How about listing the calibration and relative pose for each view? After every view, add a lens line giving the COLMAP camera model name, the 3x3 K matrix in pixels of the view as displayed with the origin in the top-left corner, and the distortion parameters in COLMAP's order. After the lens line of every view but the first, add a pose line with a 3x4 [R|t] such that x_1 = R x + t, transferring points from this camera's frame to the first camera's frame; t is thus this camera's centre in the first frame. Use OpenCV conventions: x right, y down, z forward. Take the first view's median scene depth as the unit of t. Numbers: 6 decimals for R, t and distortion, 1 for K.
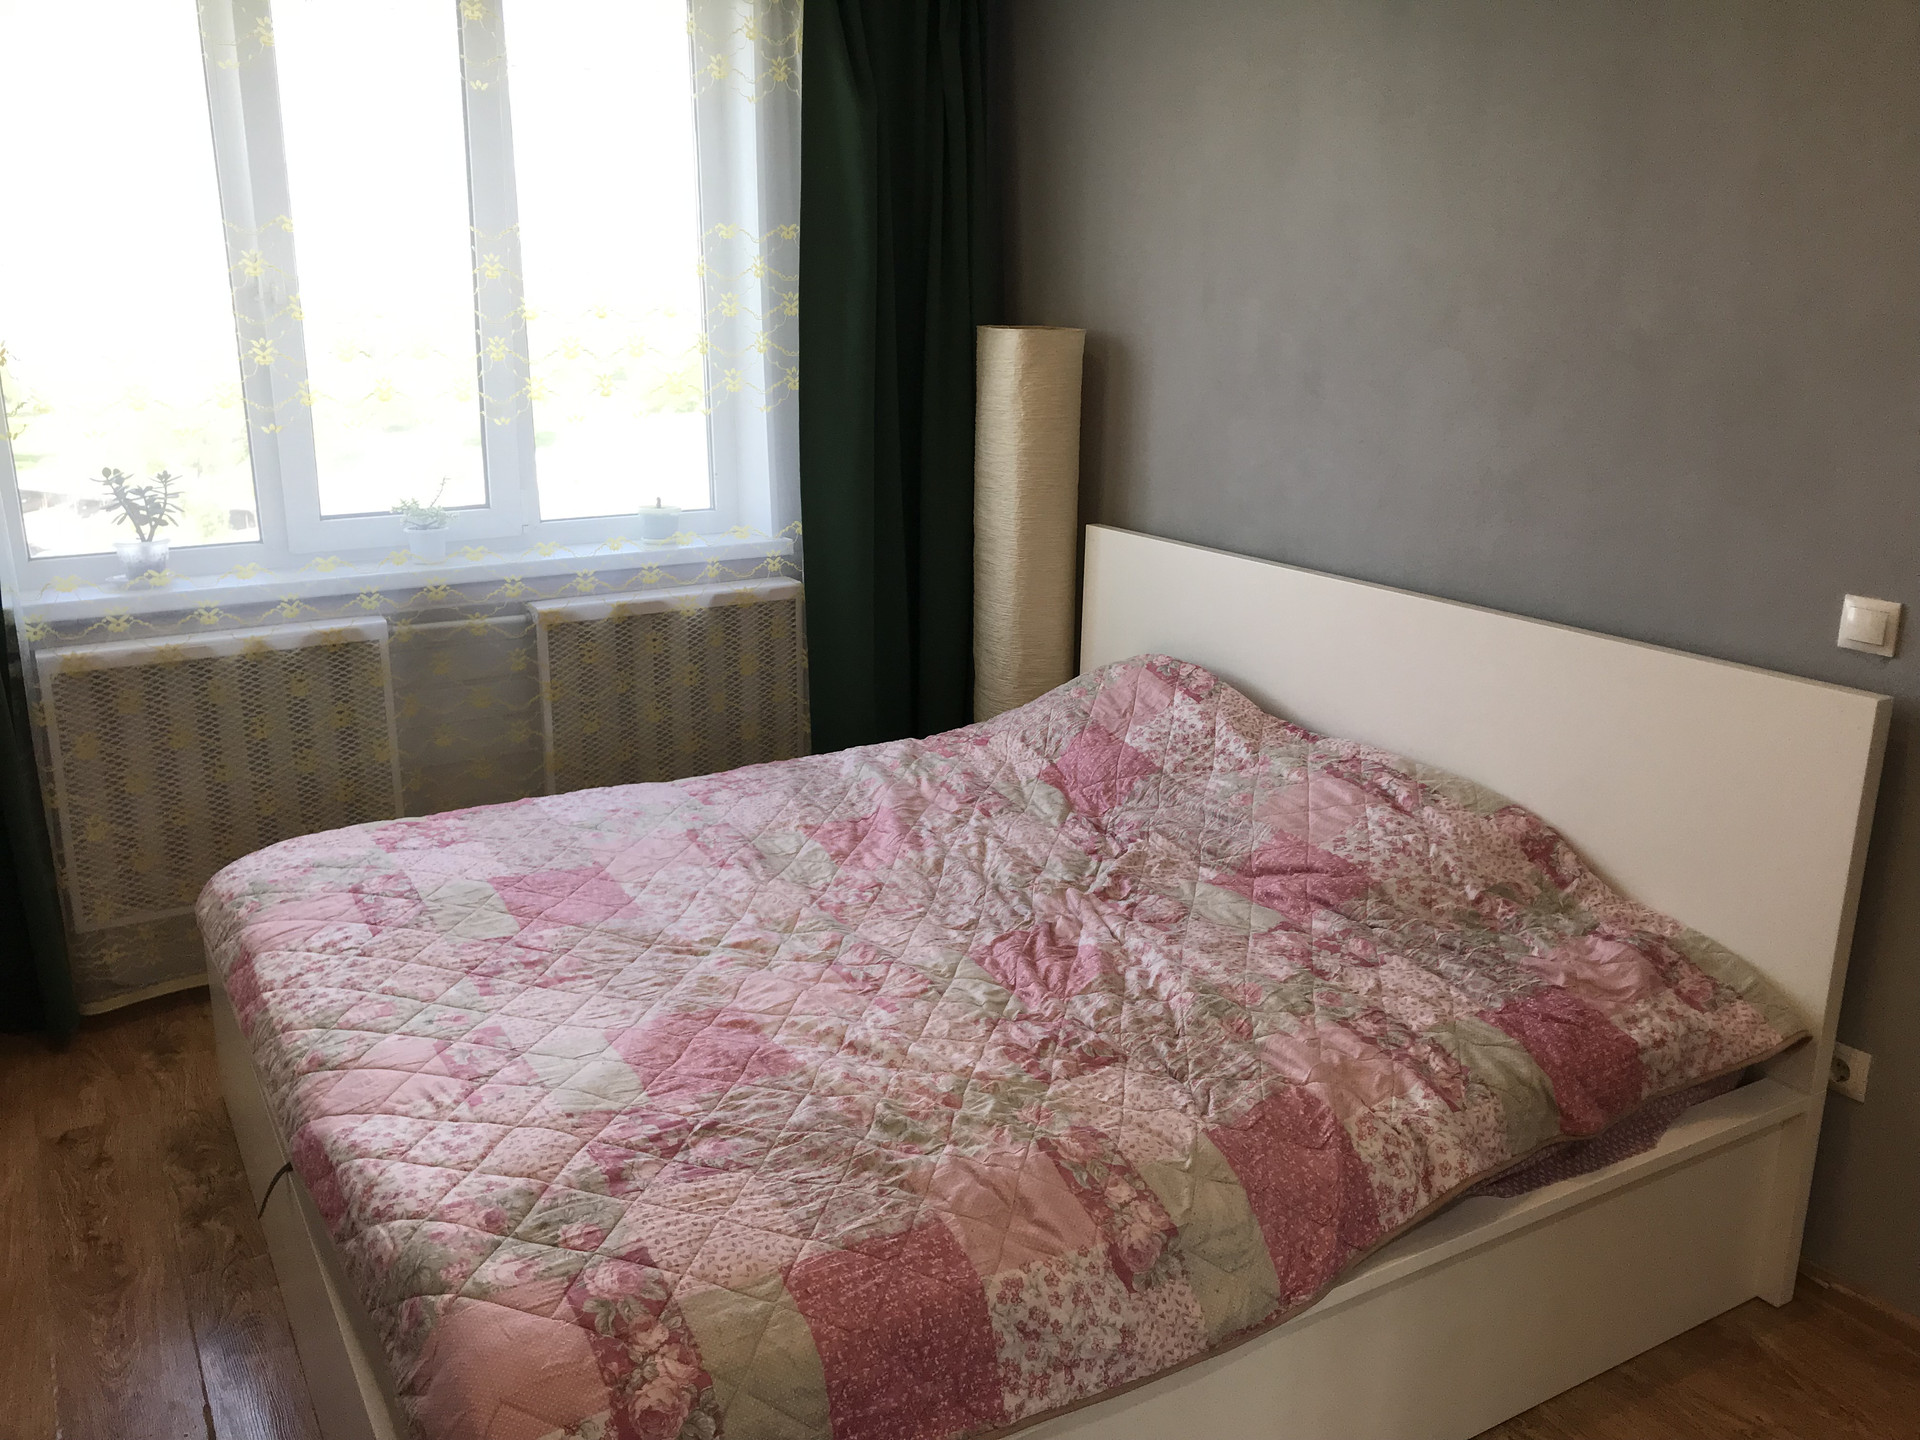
lens RADIAL K [[1597.6, 0, 962.0], [0, 1597.6, 725.9], [0, 0, 1]] dist [0.048823, -0.055603]
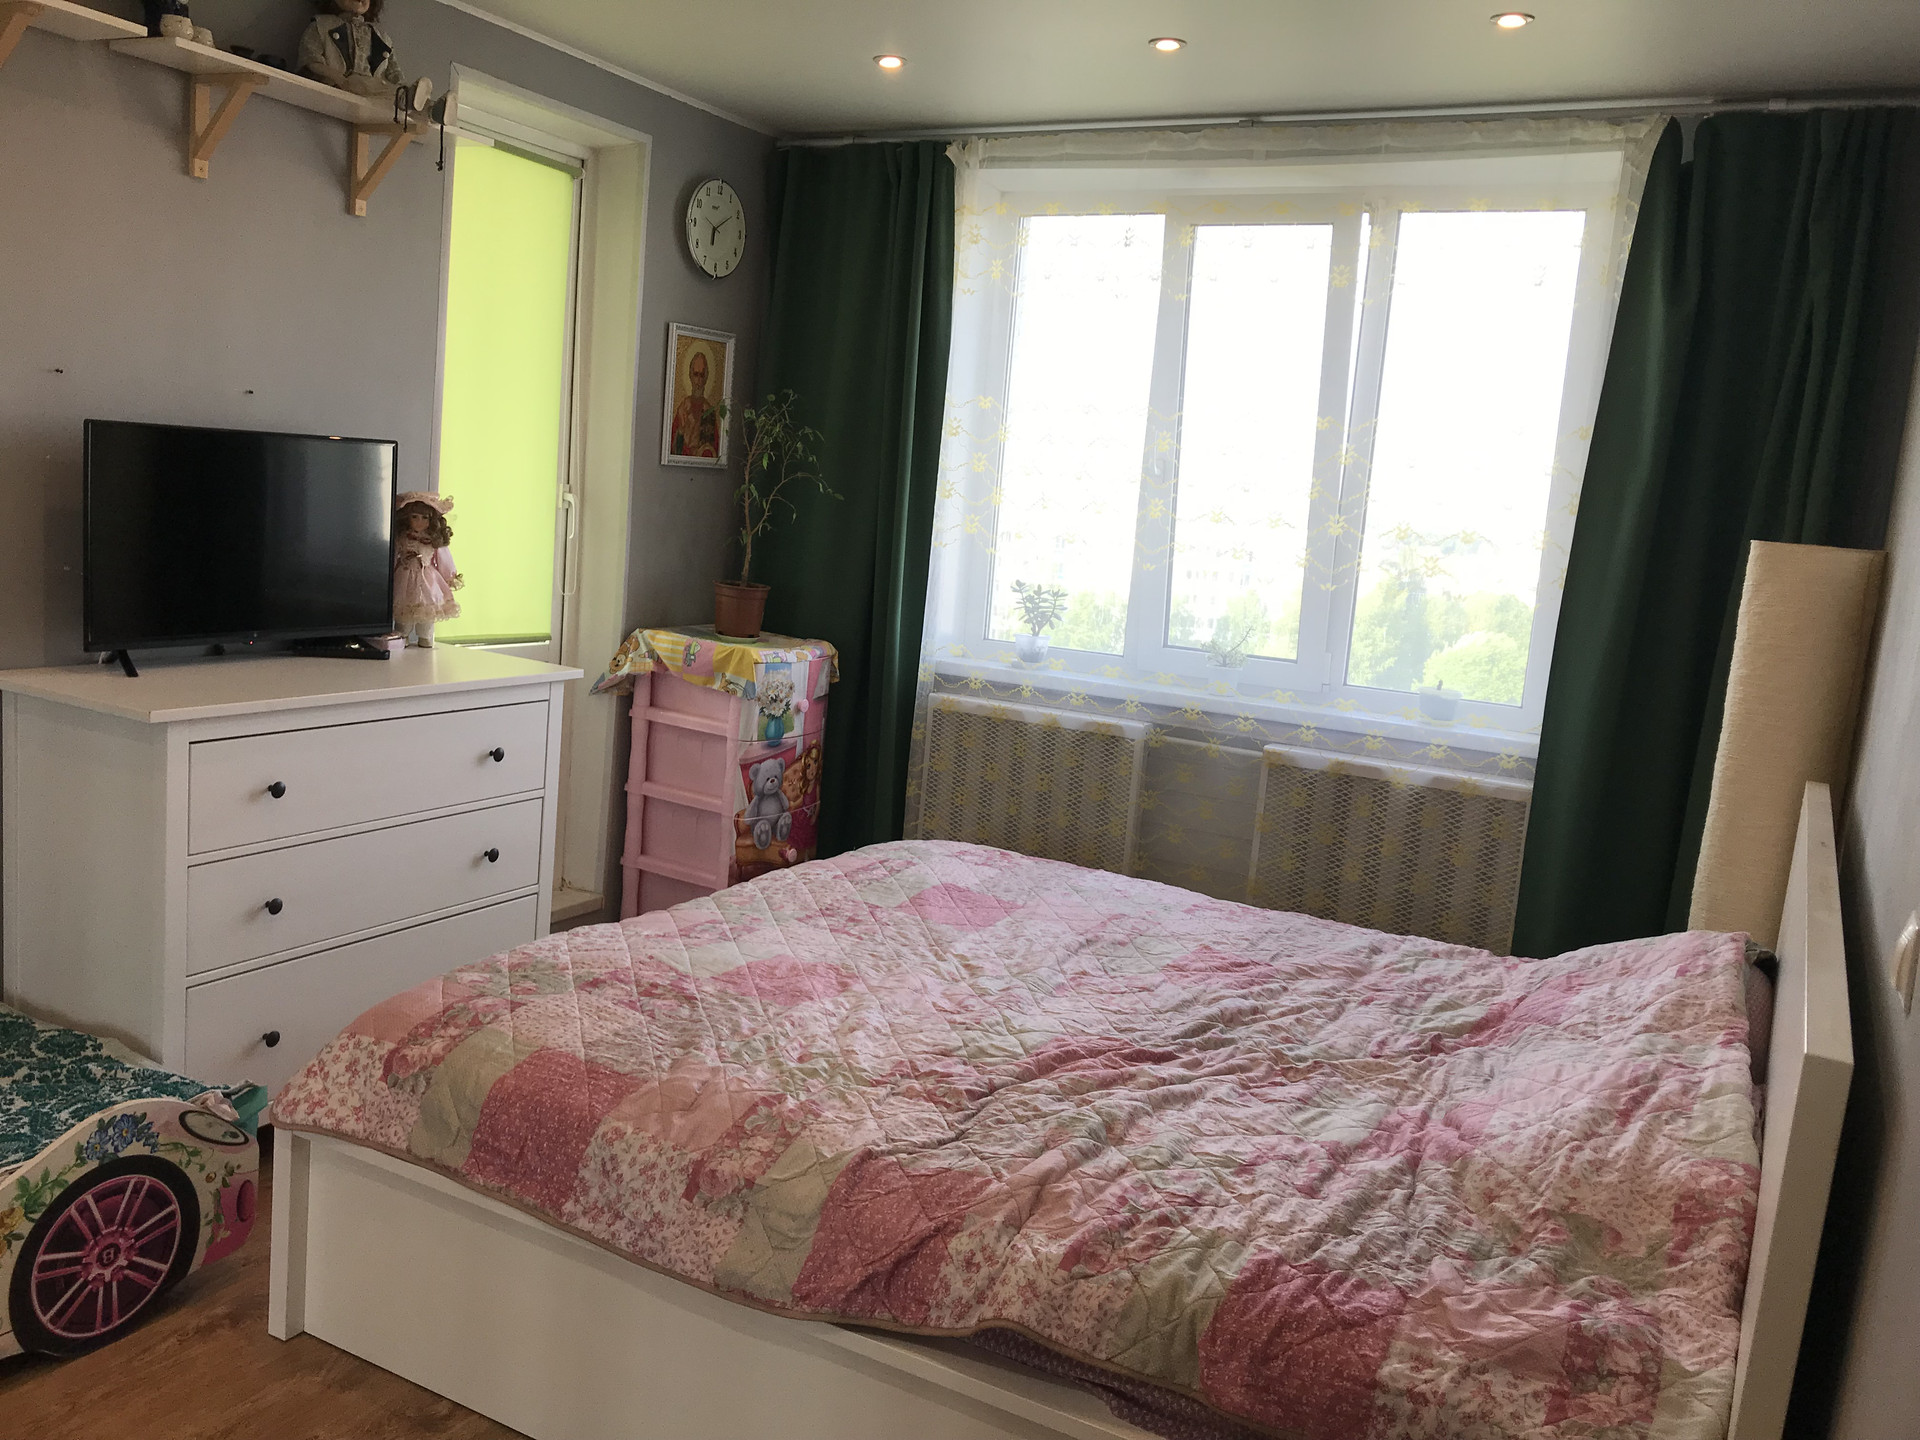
lens RADIAL K [[1597.6, 0, 957.0], [0, 1597.6, 715.0], [0, 0, 1]] dist [0.048823, -0.055603]
pose [[0.502197, 0.159351, -0.849944, 0.943001], [-0.306969, 0.951715, -0.002944, -0.039043], [0.808436, 0.262385, 0.526864, 0.355862]]
